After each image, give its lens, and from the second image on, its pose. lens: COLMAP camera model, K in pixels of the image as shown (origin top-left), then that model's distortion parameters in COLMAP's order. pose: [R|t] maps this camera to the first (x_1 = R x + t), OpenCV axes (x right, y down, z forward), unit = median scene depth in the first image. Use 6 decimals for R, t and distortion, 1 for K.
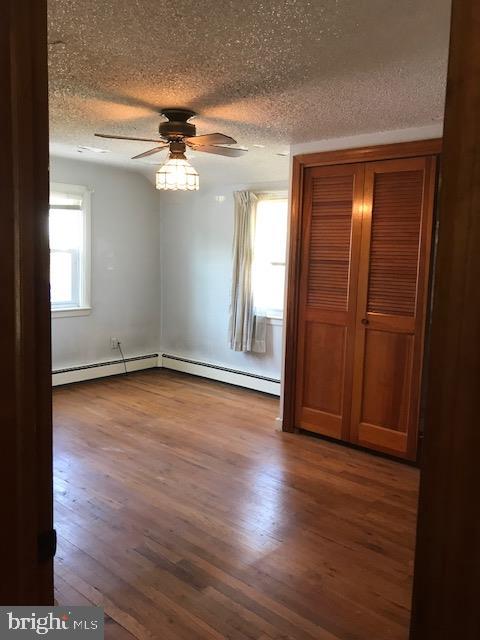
lens RADIAL K [[529.6, 0, 238.4], [0, 529.6, 319.5], [0, 0, 1]] dist [0.021655, -0.042671]
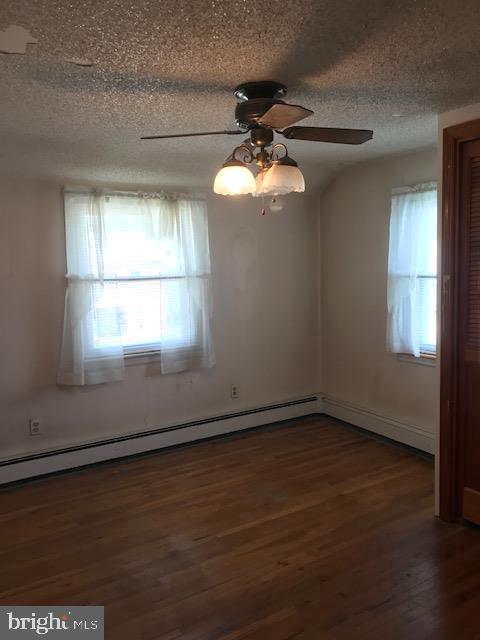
lens RADIAL K [[529.6, 0, 237.3], [0, 529.6, 319.2], [0, 0, 1]] dist [0.021655, -0.042671]
pose [[0.961197, -0.032626, -0.273925, 0.025799], [0.036043, 0.999322, 0.007451, -0.069868], [0.273497, -0.017035, 0.961722, 0.240206]]
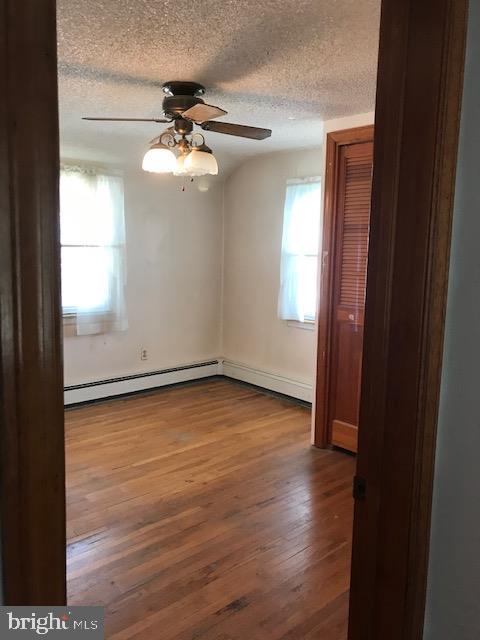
lens RADIAL K [[529.6, 0, 242.8], [0, 529.6, 319.8], [0, 0, 1]] dist [0.021655, -0.042671]
pose [[0.997144, -0.002708, -0.075477, 0.030670], [0.005567, 0.999273, 0.037703, -0.035393], [0.075320, -0.038016, 0.996434, 0.110353]]
